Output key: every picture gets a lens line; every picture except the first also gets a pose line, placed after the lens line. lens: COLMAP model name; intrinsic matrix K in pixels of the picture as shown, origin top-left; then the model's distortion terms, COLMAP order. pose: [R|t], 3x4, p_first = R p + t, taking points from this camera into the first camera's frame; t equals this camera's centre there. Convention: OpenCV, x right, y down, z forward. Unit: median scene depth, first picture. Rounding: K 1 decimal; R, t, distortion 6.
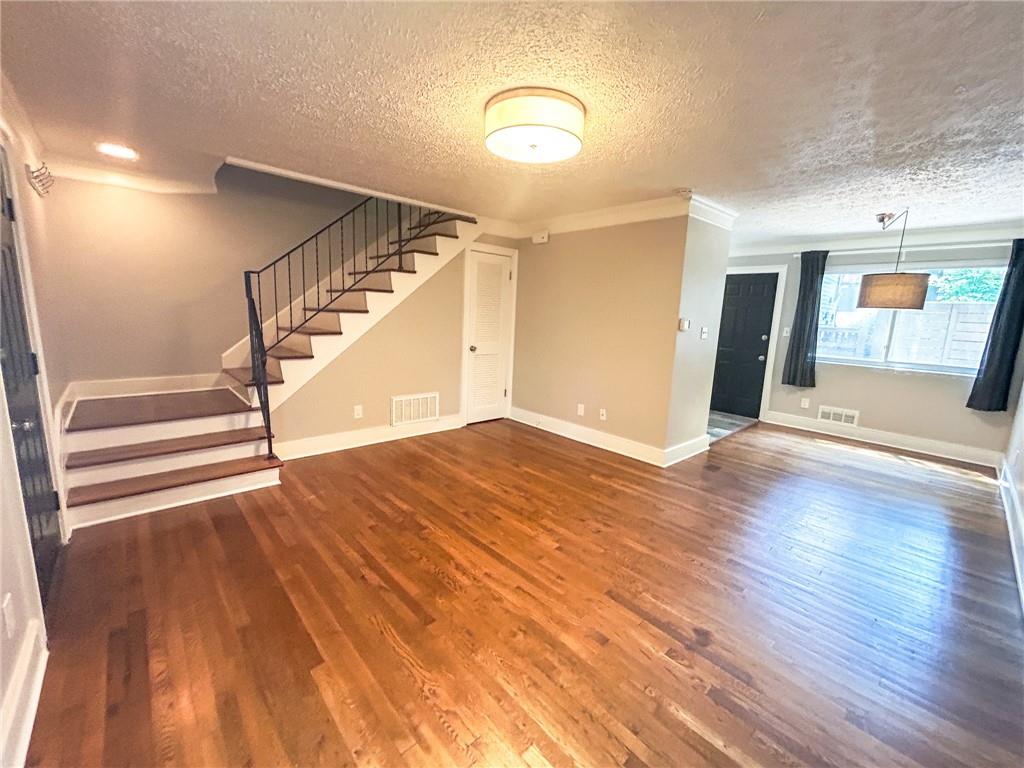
lens RADIAL K [[417.1, 0, 512.0], [0, 417.1, 384.0], [0, 0, 1]] dist [0.000367, 0.000247]
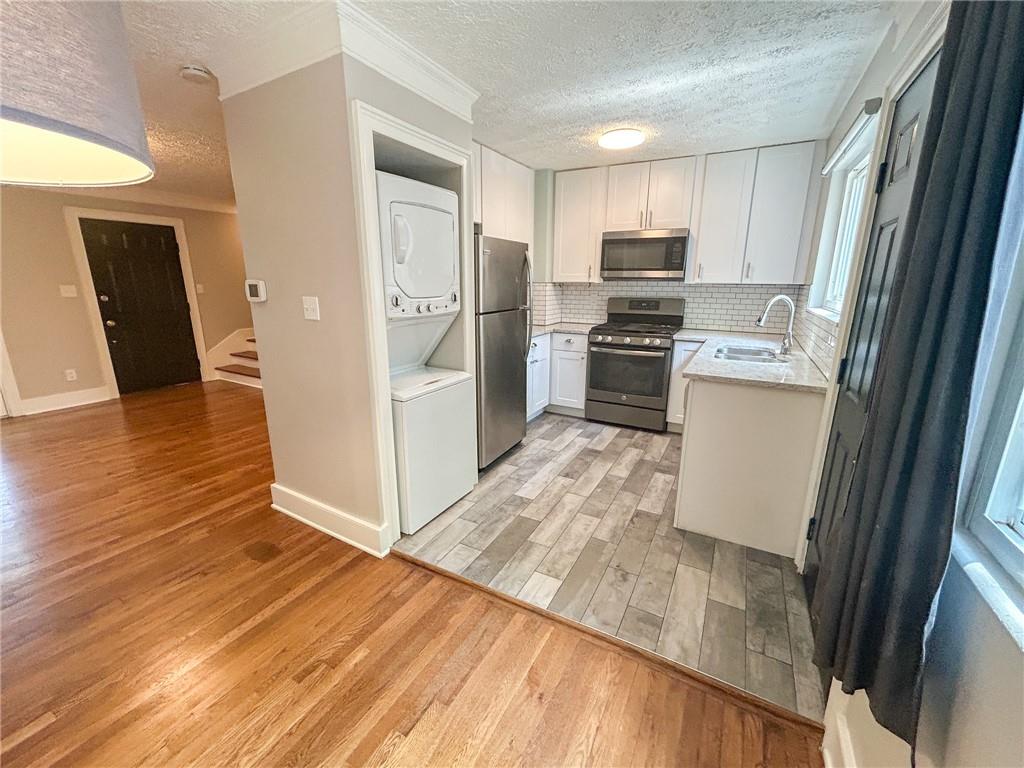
lens RADIAL K [[417.1, 0, 512.0], [0, 417.1, 384.0], [0, 0, 1]] dist [0.000367, 0.000247]
pose [[0.312688, 0.189959, -0.930667, 1.244239], [-0.156584, 0.976702, 0.146746, -0.173455], [0.936861, 0.099841, 0.335148, 1.300688]]
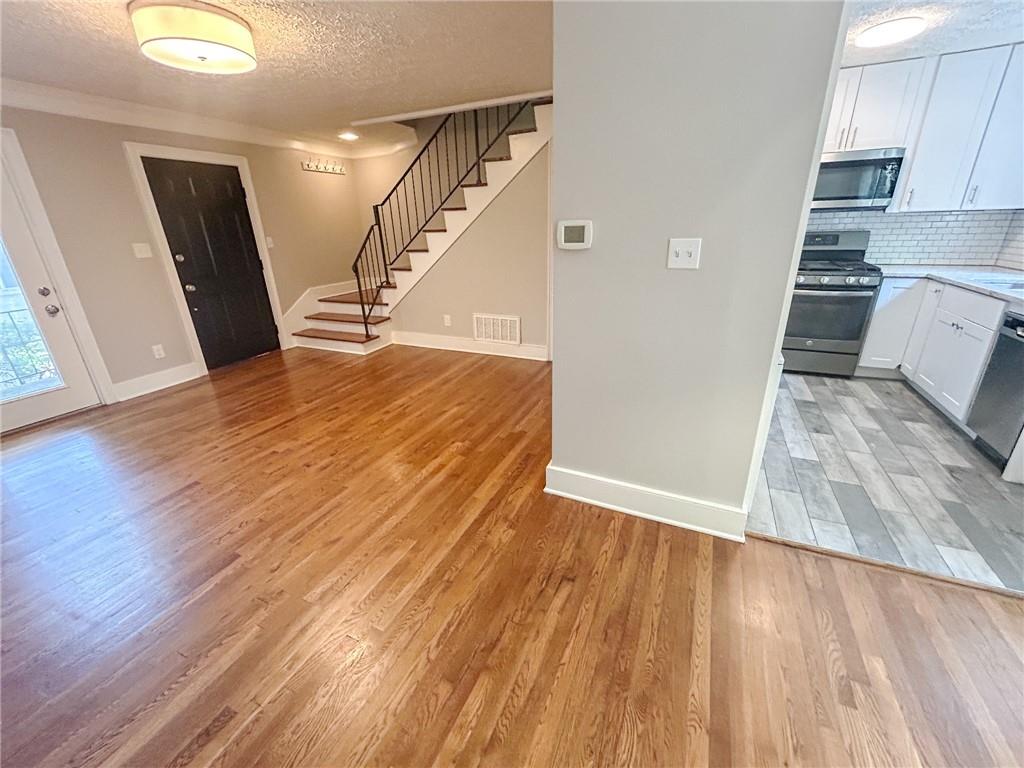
lens RADIAL K [[417.1, 0, 512.0], [0, 417.1, 384.0], [0, 0, 1]] dist [0.000367, 0.000247]
pose [[0.385687, 0.281614, -0.878601, 0.952959], [-0.114024, 0.959527, 0.257499, -0.103135], [0.915557, 0.000868, 0.402188, 0.842754]]
